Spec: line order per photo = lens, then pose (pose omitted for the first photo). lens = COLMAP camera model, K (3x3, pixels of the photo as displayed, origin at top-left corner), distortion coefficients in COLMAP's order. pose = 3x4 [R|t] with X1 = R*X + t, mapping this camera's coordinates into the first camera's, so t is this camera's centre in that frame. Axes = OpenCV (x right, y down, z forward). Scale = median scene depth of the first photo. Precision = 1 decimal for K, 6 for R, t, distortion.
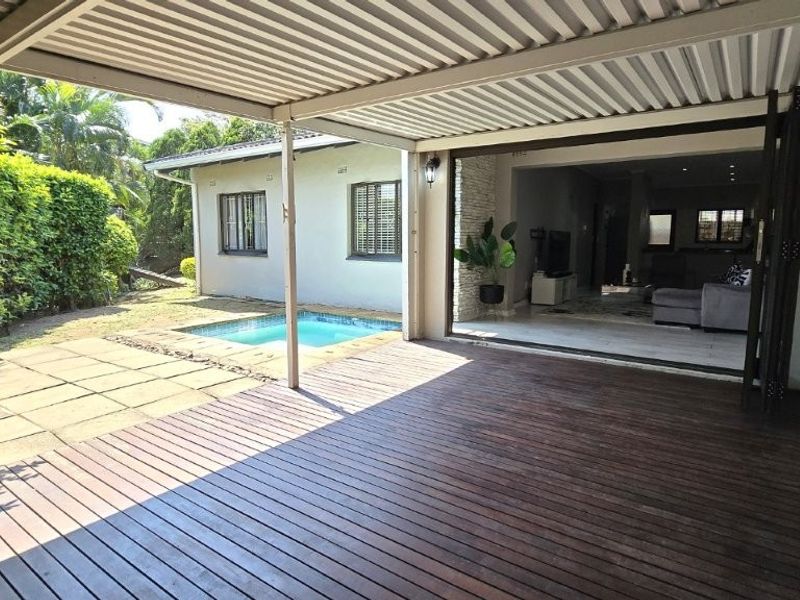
lens RADIAL K [[457.0, 0, 413.8], [0, 457.0, 294.8], [0, 0, 1]] dist [-0.005124, -0.000480]
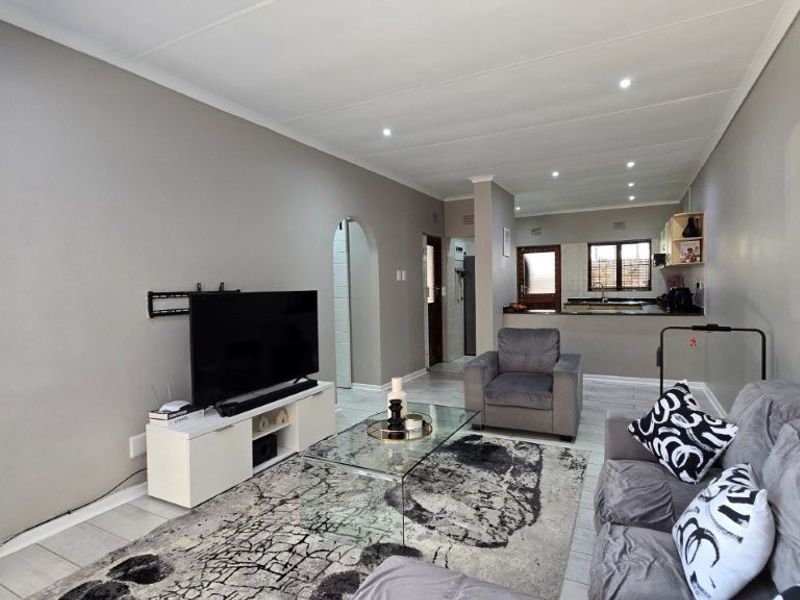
lens RADIAL K [[447.5, 0, 406.5], [0, 447.5, 300.1], [0, 0, 1]] dist [0.000779, -0.000721]
pose [[0.990162, -0.031056, 0.136435, 0.617169], [0.041712, 0.996239, -0.075945, -0.149434], [-0.133563, 0.080889, 0.987734, 0.904730]]
